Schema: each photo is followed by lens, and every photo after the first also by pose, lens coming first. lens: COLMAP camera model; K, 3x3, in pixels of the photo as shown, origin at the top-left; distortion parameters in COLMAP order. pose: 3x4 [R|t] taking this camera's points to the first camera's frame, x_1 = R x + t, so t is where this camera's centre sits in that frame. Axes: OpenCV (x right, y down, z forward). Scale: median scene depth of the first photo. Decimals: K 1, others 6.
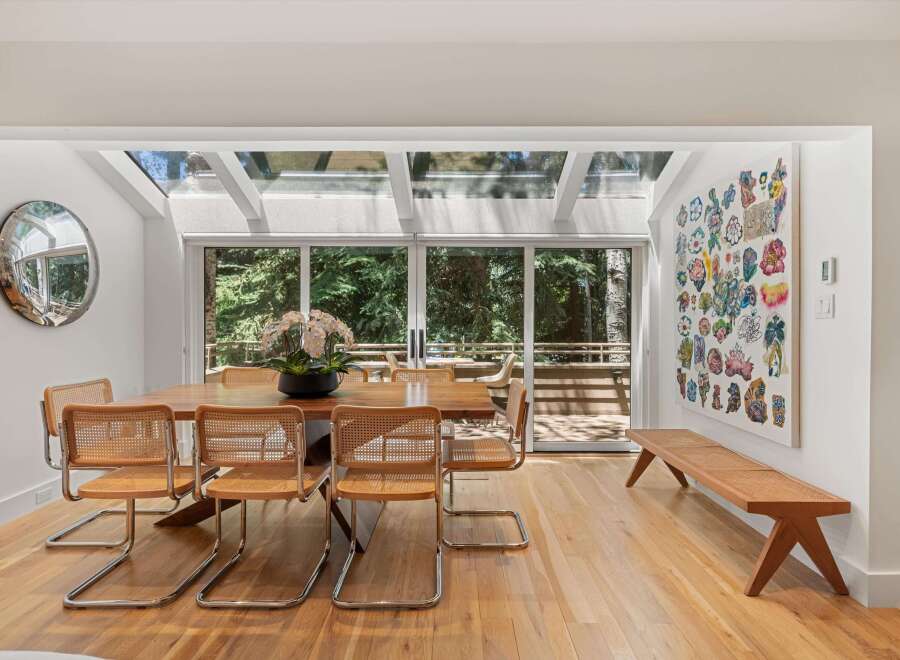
lens RADIAL K [[488.7, 0, 448.5], [0, 488.7, 320.2], [0, 0, 1]] dist [-0.000029, 0.000057]
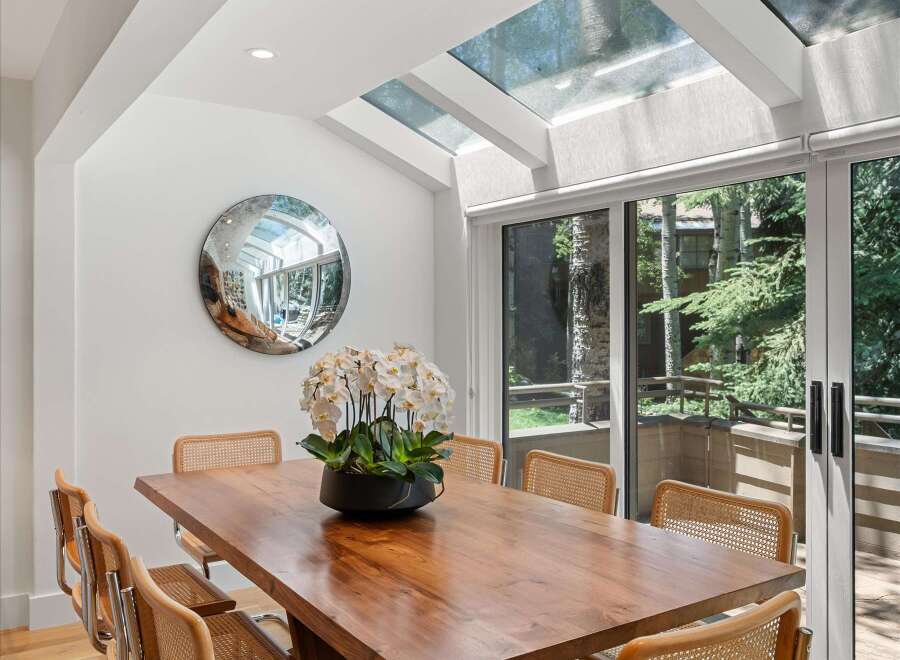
lens RADIAL K [[802.8, 0, 450.0], [0, 802.8, 330.0], [0, 0, 1]] dist [0.001463, 0.000998]
pose [[0.544762, 0.004254, -0.838580, 0.317534], [0.001478, 0.999981, 0.006033, -0.026686], [0.838590, -0.004526, 0.544745, 0.410640]]
